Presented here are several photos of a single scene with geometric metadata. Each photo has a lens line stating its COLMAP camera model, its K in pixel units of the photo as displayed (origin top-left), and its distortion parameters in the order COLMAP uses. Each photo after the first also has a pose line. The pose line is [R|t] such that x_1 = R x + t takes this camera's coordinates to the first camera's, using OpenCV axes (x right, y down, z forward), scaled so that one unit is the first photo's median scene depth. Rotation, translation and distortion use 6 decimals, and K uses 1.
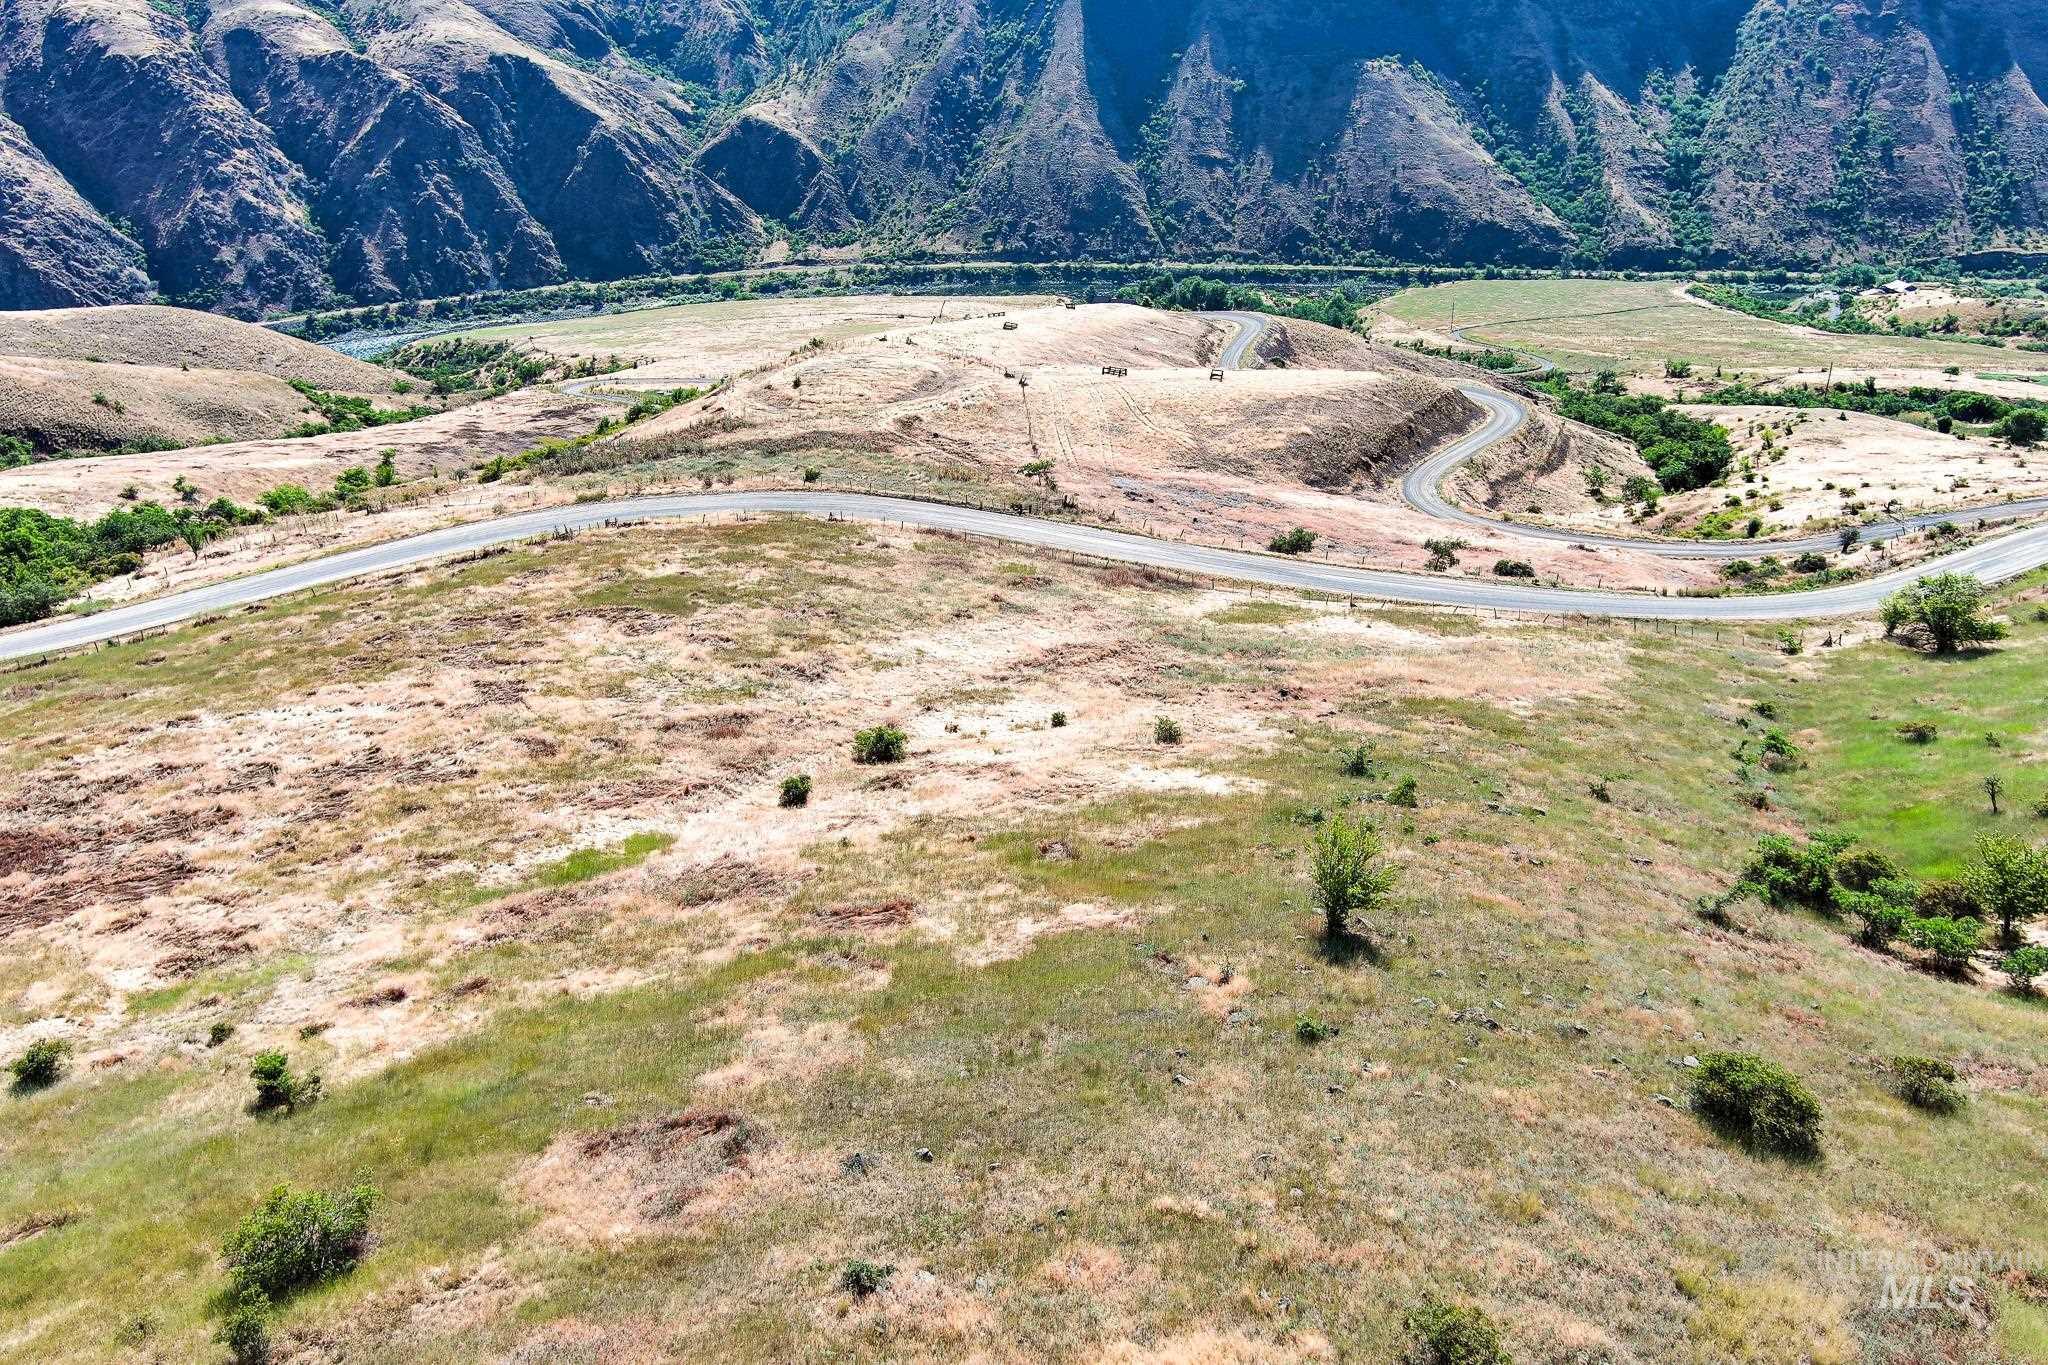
lens RADIAL K [[1596.8, 0, 1029.6], [0, 1596.8, 688.1], [0, 0, 1]] dist [-0.005391, 0.019329]
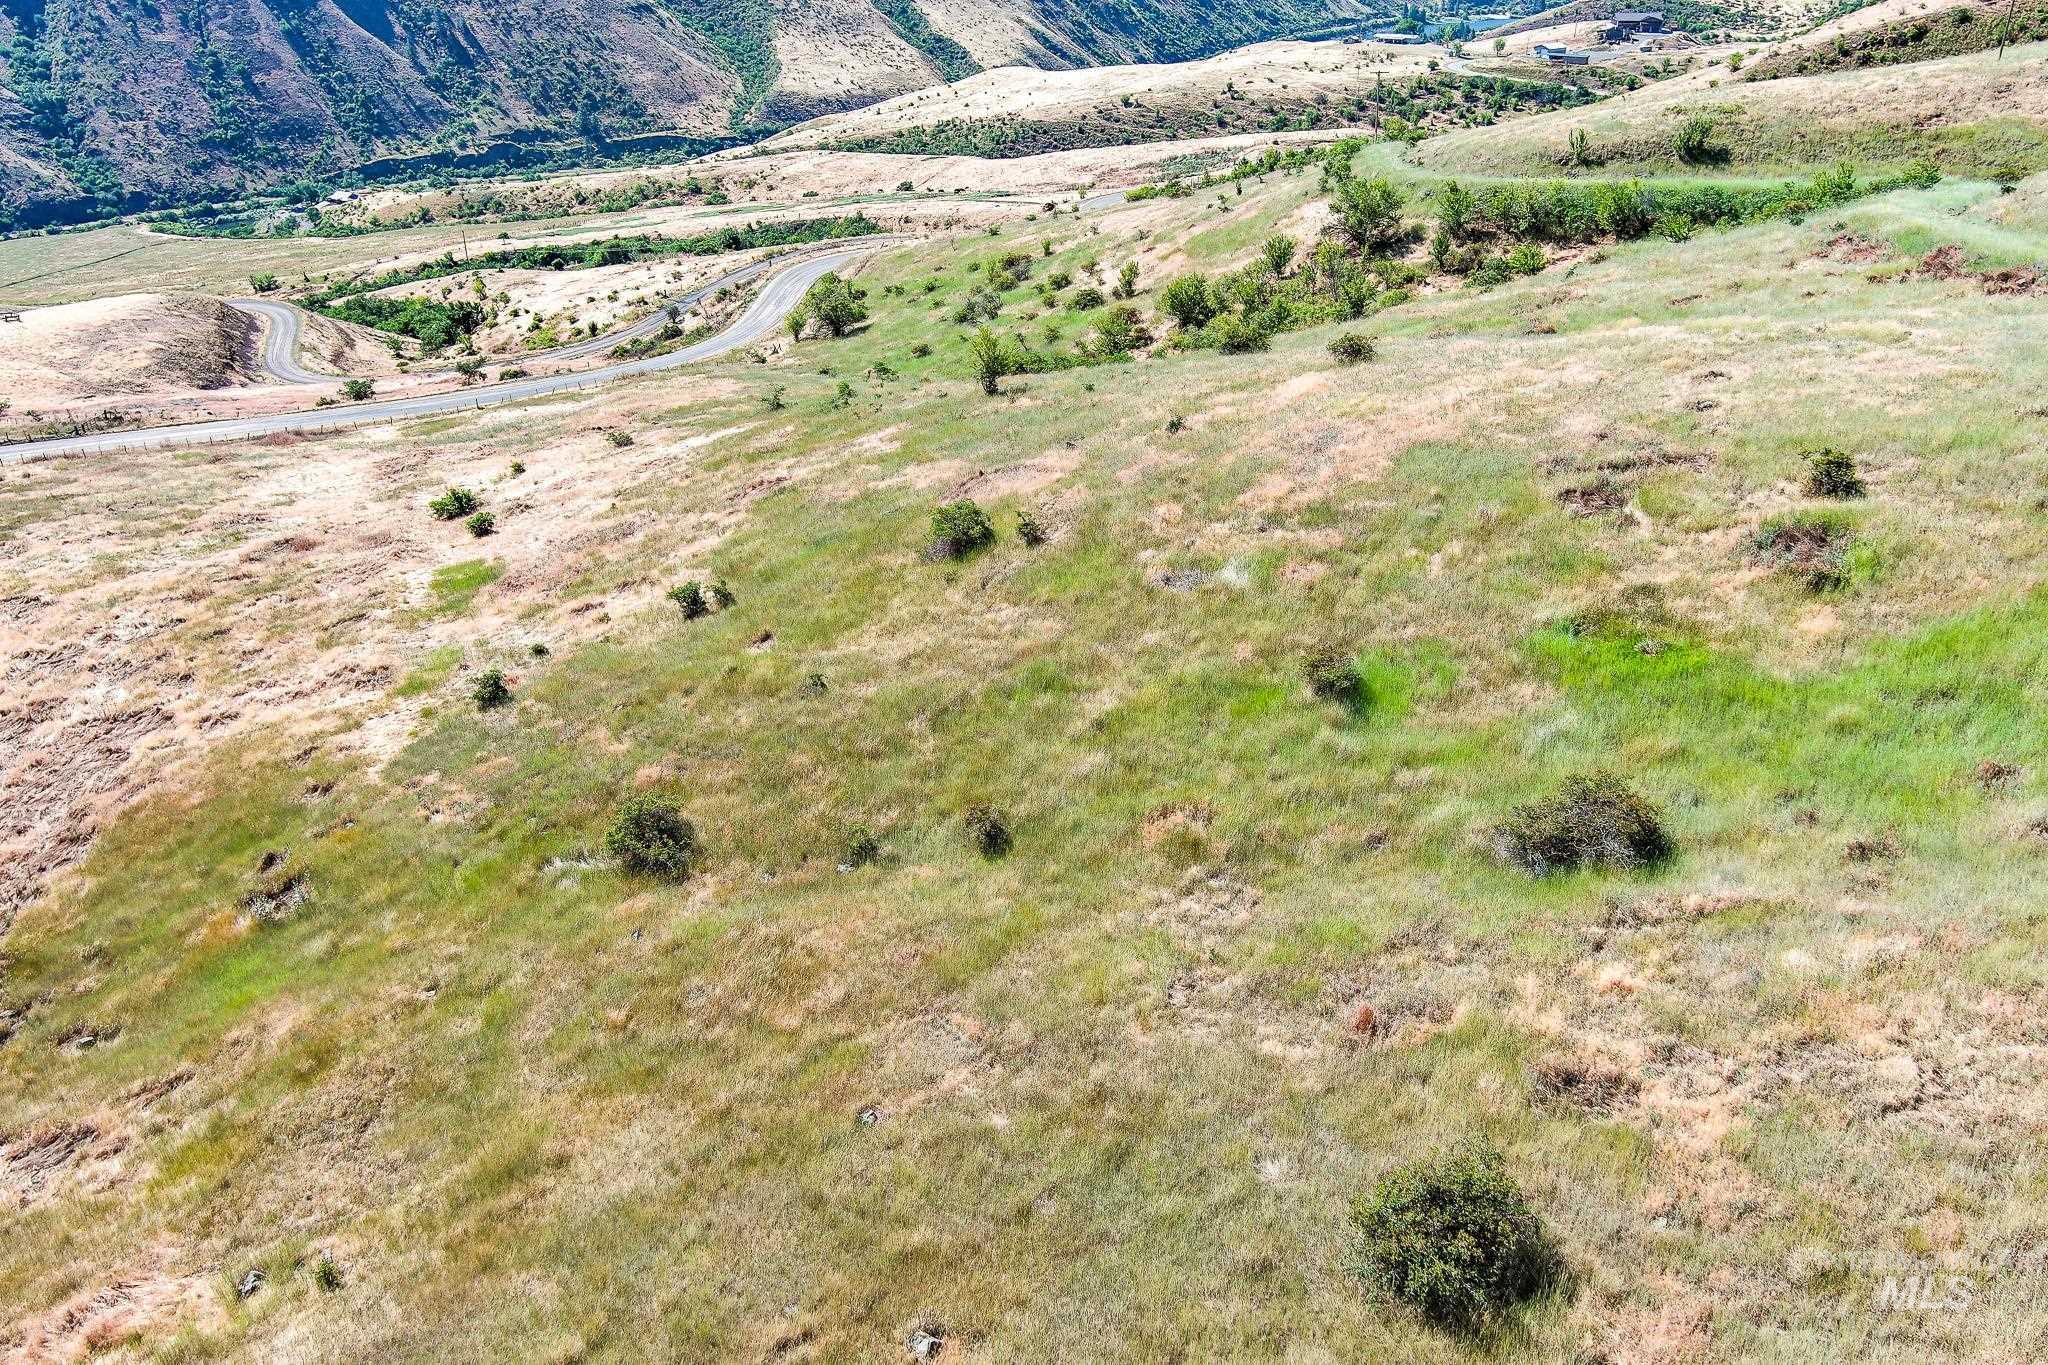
lens RADIAL K [[1596.8, 0, 1036.6], [0, 1596.8, 704.4], [0, 0, 1]] dist [-0.005391, 0.019329]
pose [[0.561008, -0.372503, 0.739264, -0.103820], [0.345380, 0.916921, 0.199922, 0.010776], [-0.752318, 0.143169, 0.643055, -0.008980]]
